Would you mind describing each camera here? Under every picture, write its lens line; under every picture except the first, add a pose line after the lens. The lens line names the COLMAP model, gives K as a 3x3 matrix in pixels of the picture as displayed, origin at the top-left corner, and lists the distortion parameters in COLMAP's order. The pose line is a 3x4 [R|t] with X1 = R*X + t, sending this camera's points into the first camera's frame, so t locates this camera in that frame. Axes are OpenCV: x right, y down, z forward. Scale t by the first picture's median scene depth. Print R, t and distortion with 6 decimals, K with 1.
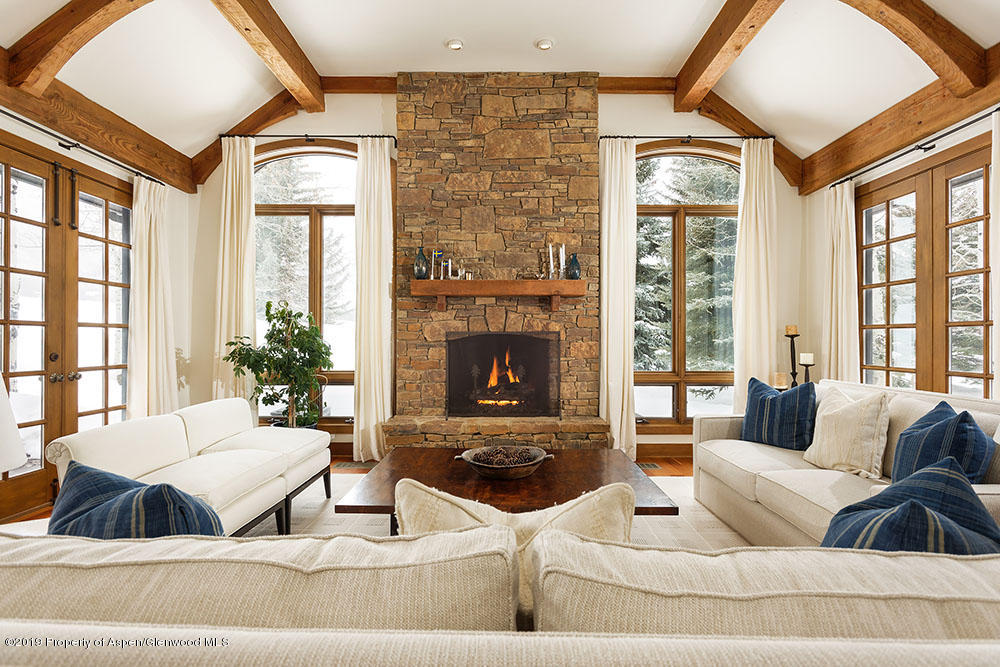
lens RADIAL K [[475.6, 0, 500.0], [0, 475.6, 333.5], [0, 0, 1]] dist [0.000785, -0.000063]
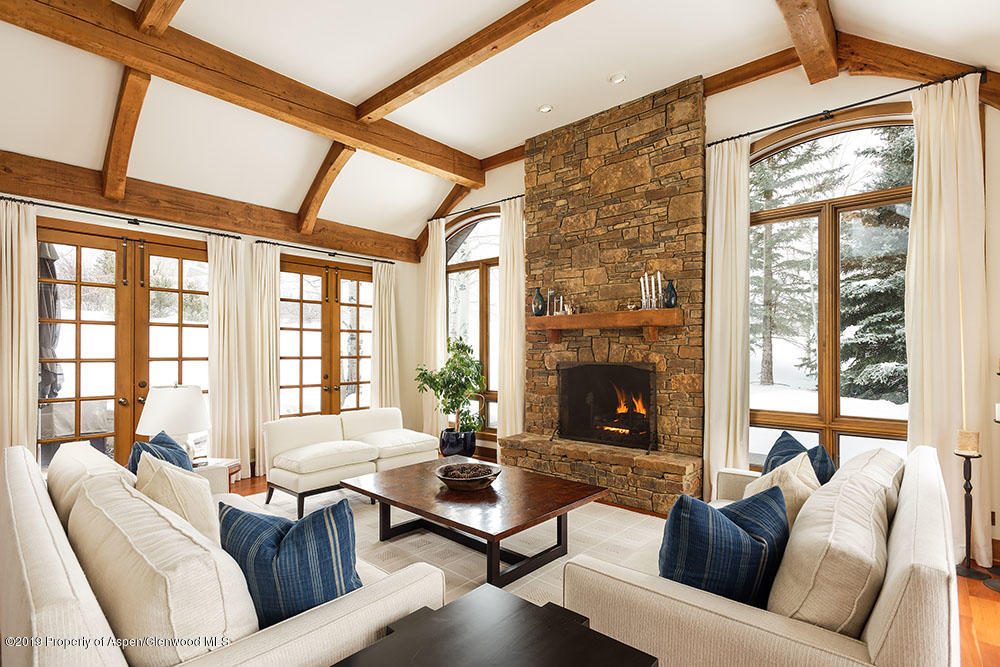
lens RADIAL K [[487.3, 0, 499.6], [0, 487.3, 345.6], [0, 0, 1]] dist [0.000754, 0.000120]
pose [[0.749249, -0.009888, -0.662215, 0.530643], [0.010177, 0.999942, -0.003417, -0.038167], [0.662210, -0.004179, 0.749306, 0.053748]]
